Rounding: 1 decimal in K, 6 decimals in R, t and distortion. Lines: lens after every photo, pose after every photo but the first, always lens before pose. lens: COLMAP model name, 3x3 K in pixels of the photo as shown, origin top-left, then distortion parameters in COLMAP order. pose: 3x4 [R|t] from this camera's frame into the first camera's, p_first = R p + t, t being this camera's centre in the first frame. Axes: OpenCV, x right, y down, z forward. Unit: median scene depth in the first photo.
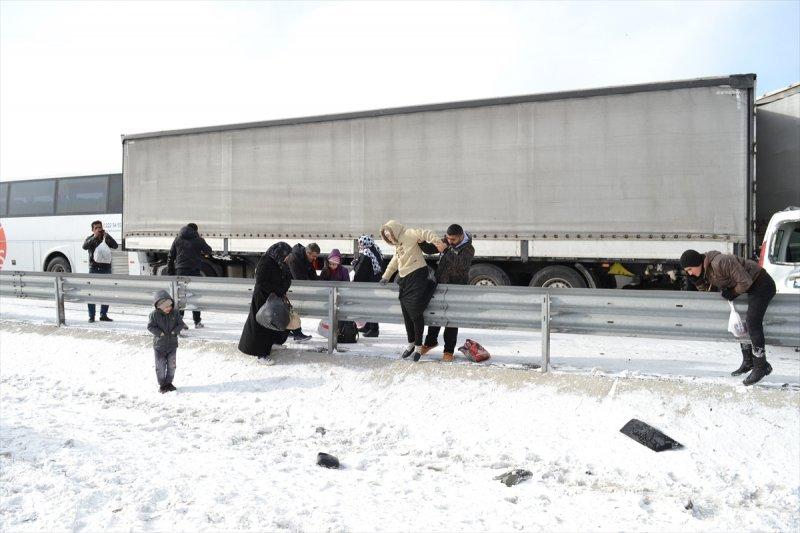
lens RADIAL K [[644.6, 0, 400.0], [0, 644.6, 266.5], [0, 0, 1]] dist [-0.092442, 0.002217]
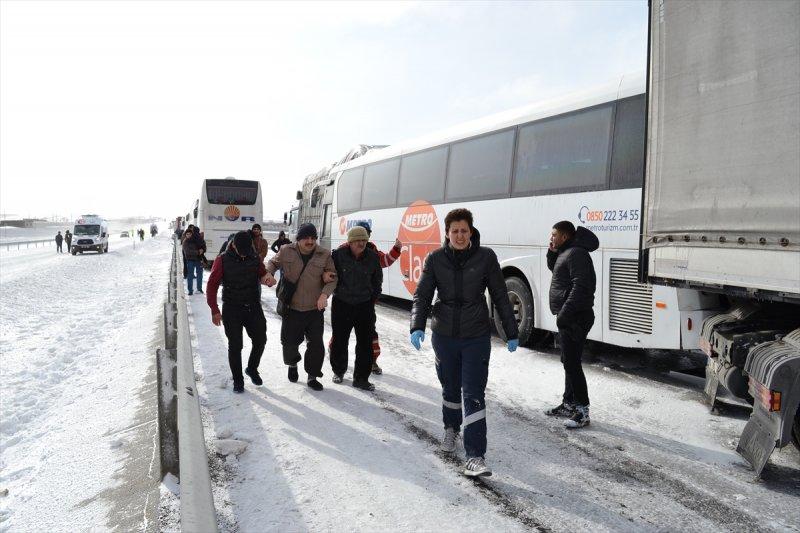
lens RADIAL K [[644.6, 0, 400.0], [0, 644.6, 266.5], [0, 0, 1]] dist [-0.092442, 0.002217]
pose [[0.719022, 0.049769, -0.693203, -0.258220], [-0.050393, 0.998541, 0.019421, -0.031107], [0.693158, 0.020968, 0.720481, 0.581491]]
